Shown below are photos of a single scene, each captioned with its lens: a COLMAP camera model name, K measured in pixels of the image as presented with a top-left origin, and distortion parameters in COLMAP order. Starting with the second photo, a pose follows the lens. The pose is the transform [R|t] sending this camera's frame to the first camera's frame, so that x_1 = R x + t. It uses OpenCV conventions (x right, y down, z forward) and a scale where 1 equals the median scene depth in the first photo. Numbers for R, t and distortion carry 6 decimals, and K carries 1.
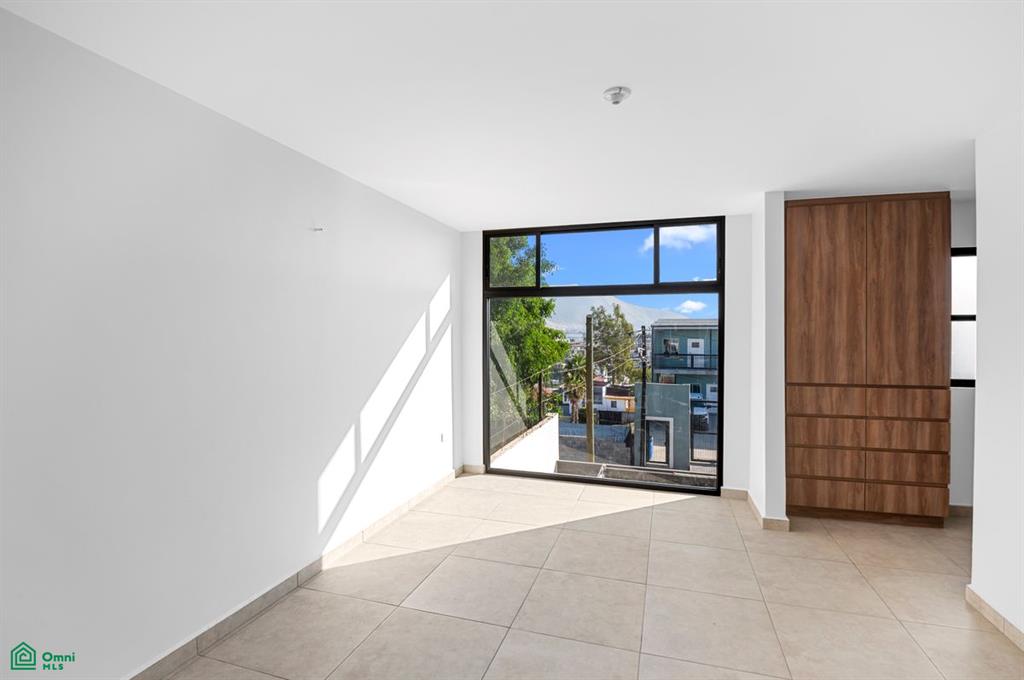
lens RADIAL K [[487.9, 0, 505.7], [0, 487.9, 332.1], [0, 0, 1]] dist [-0.012060, -0.000363]
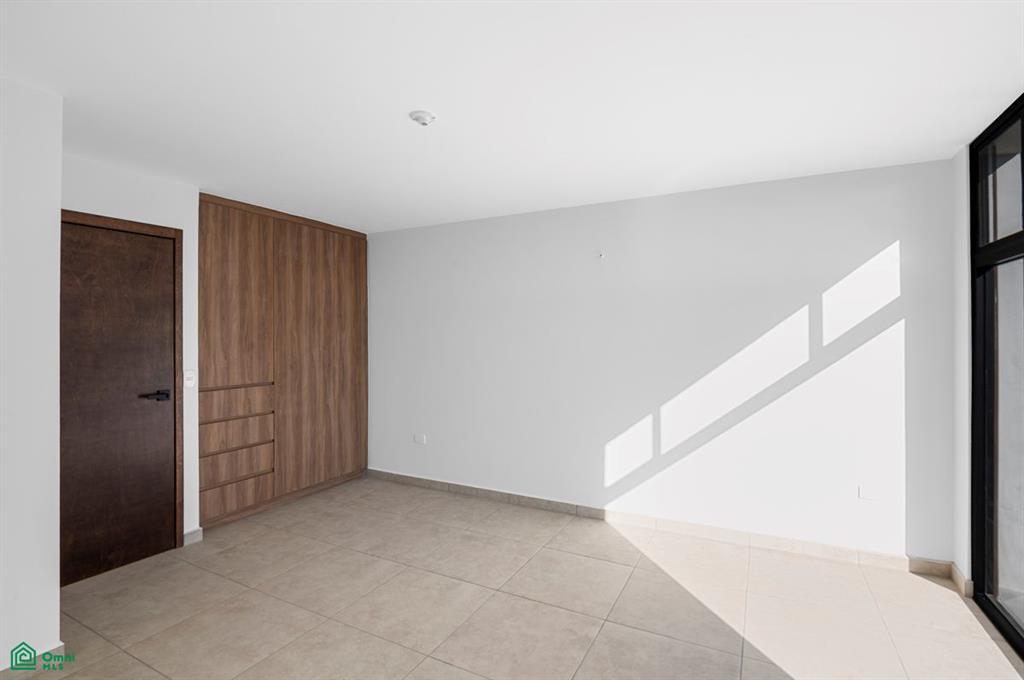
lens RADIAL K [[484.6, 0, 517.5], [0, 484.6, 341.3], [0, 0, 1]] dist [-0.014373, -0.001266]
pose [[-0.162874, 0.015186, -0.986530, 0.749969], [0.003482, 0.999884, 0.014817, 0.005662], [0.986641, -0.001022, -0.162908, 0.832266]]
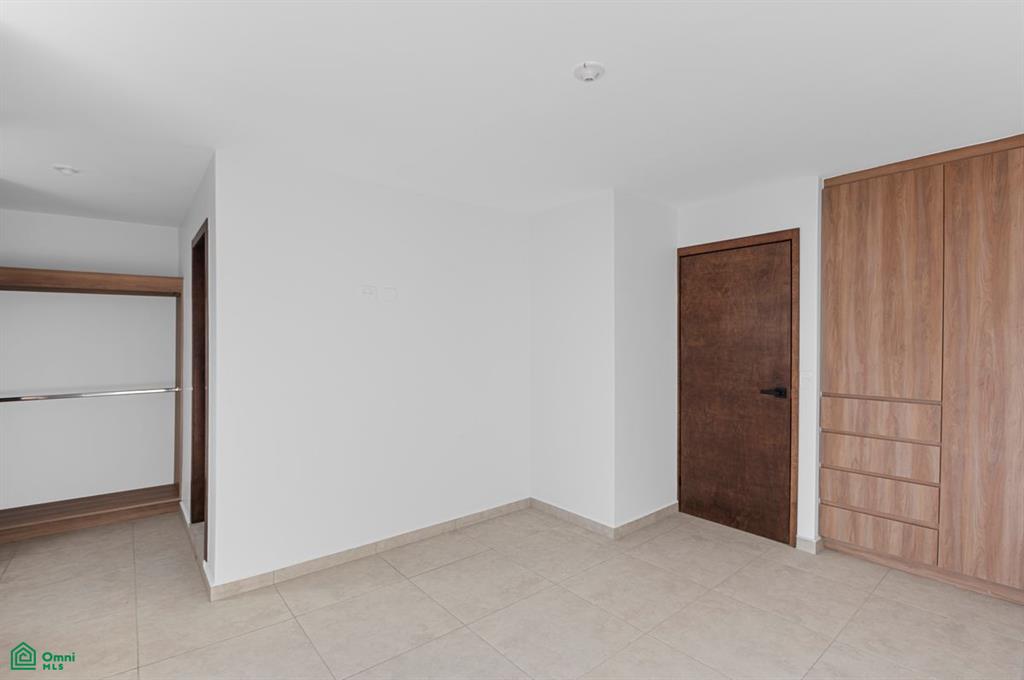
lens RADIAL K [[484.6, 0, 517.5], [0, 484.6, 341.3], [0, 0, 1]] dist [-0.014373, -0.001266]
pose [[-0.844014, 0.006317, 0.536283, -0.079957], [0.009158, 0.999955, 0.002635, 0.009974], [-0.536242, 0.007135, -0.844034, 1.096343]]
